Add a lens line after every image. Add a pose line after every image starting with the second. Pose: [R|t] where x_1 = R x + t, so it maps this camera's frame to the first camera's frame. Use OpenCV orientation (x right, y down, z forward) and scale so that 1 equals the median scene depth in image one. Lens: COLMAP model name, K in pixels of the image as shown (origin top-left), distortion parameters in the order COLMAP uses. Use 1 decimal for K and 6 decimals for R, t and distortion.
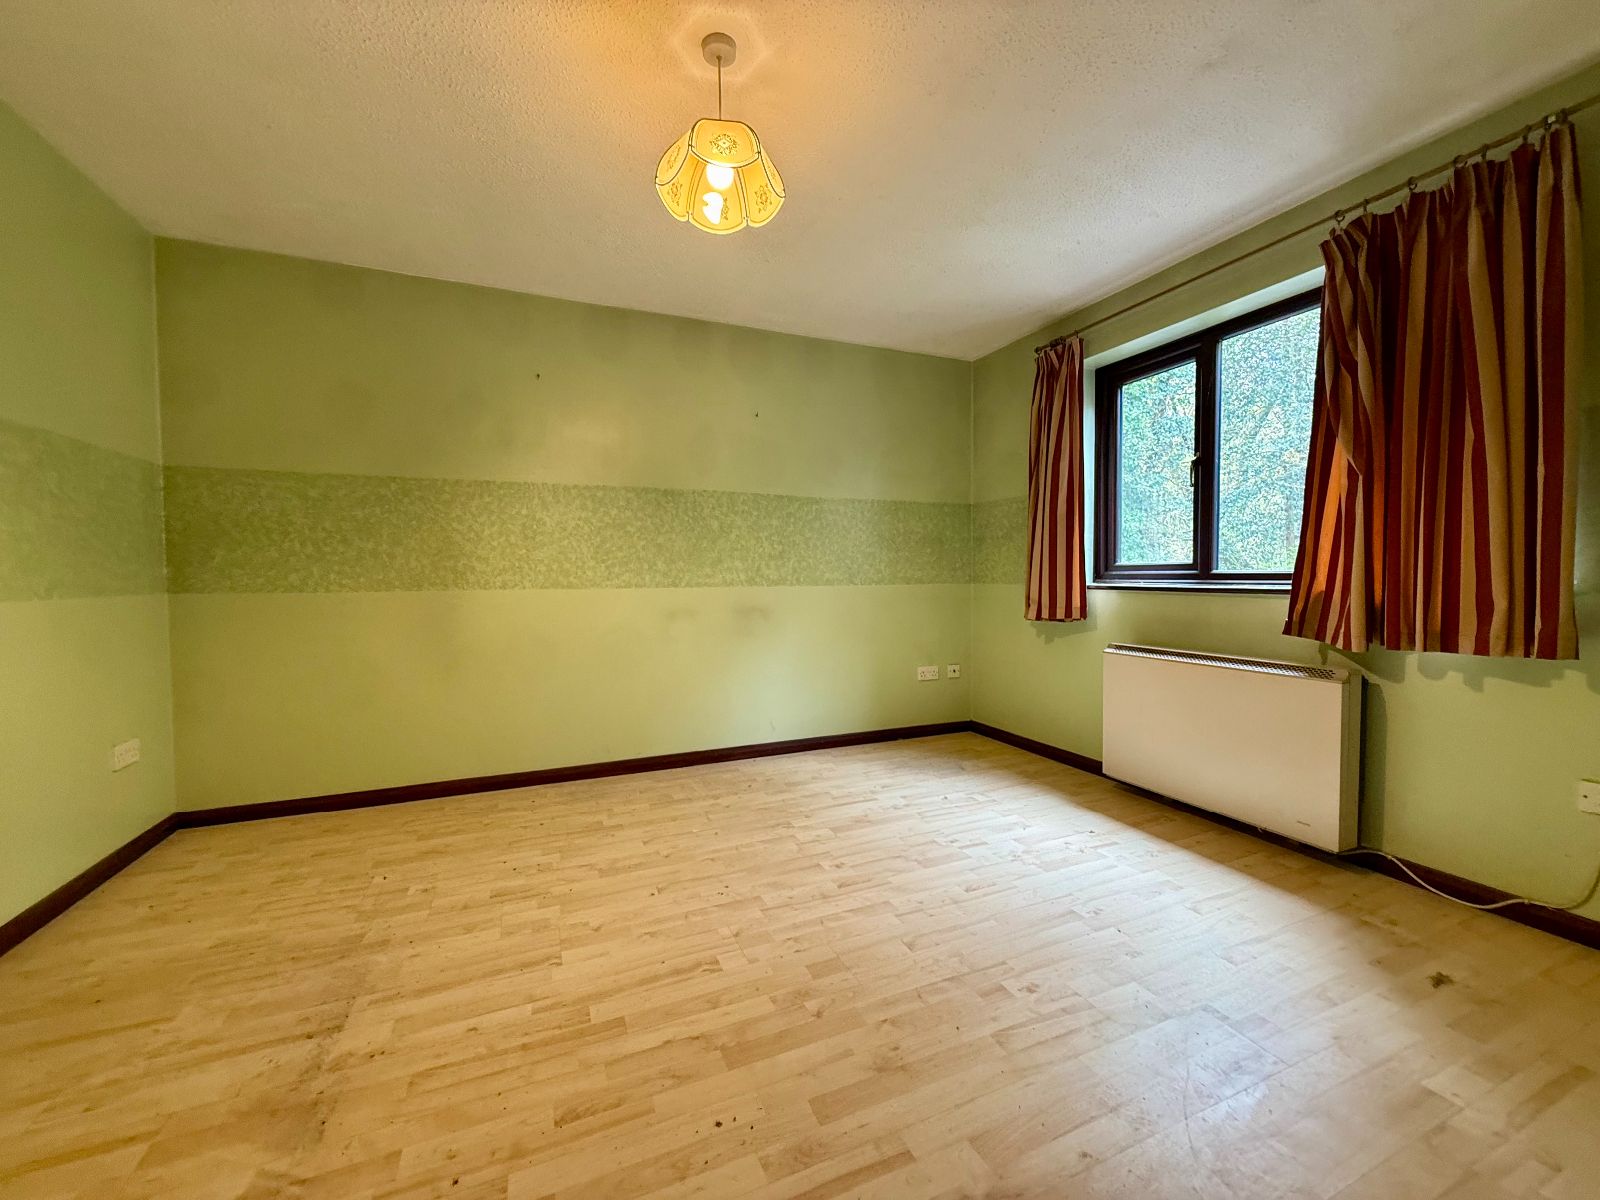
lens RADIAL K [[637.3, 0, 799.7], [0, 637.3, 598.4], [0, 0, 1]] dist [-0.003011, -0.000002]
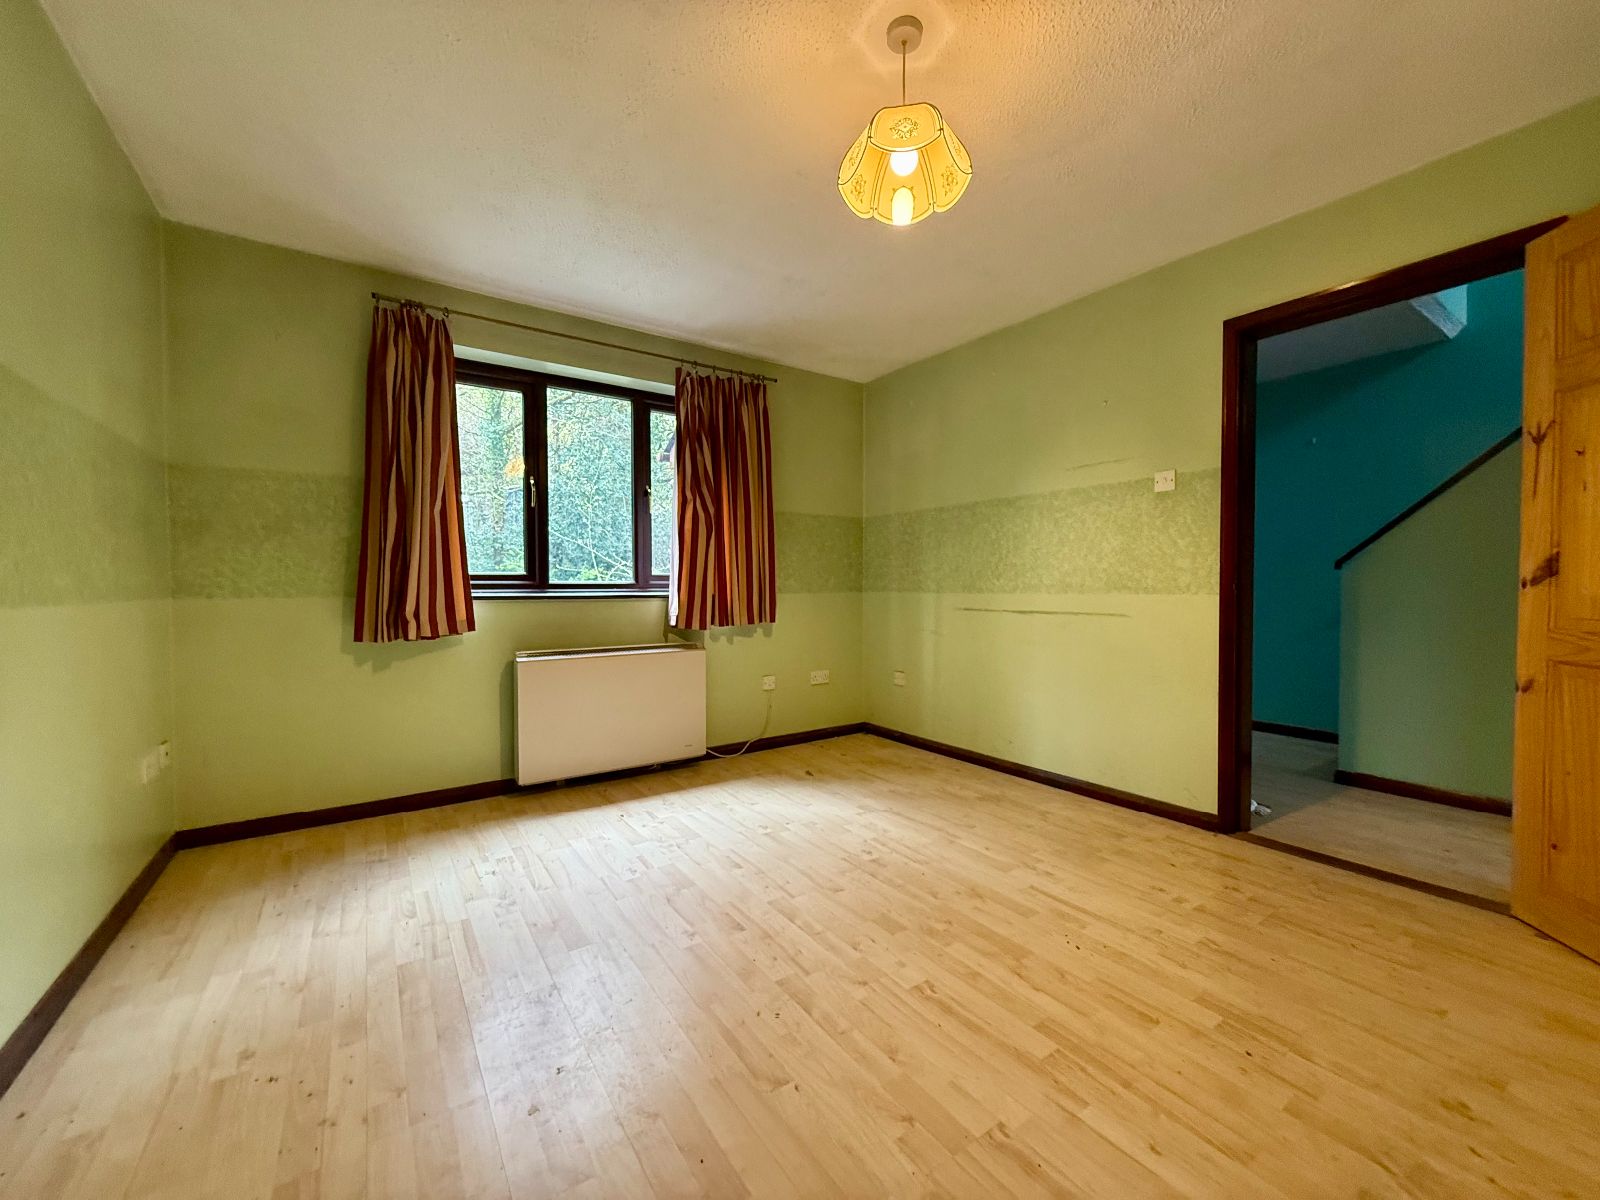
lens RADIAL K [[638.6, 0, 804.0], [0, 638.6, 604.8], [0, 0, 1]] dist [-0.011082, -0.000025]
pose [[-0.205947, -0.018929, 0.978380, -0.789945], [0.041431, 0.998748, 0.028044, -0.018902], [-0.977686, 0.046311, -0.204905, 1.046753]]
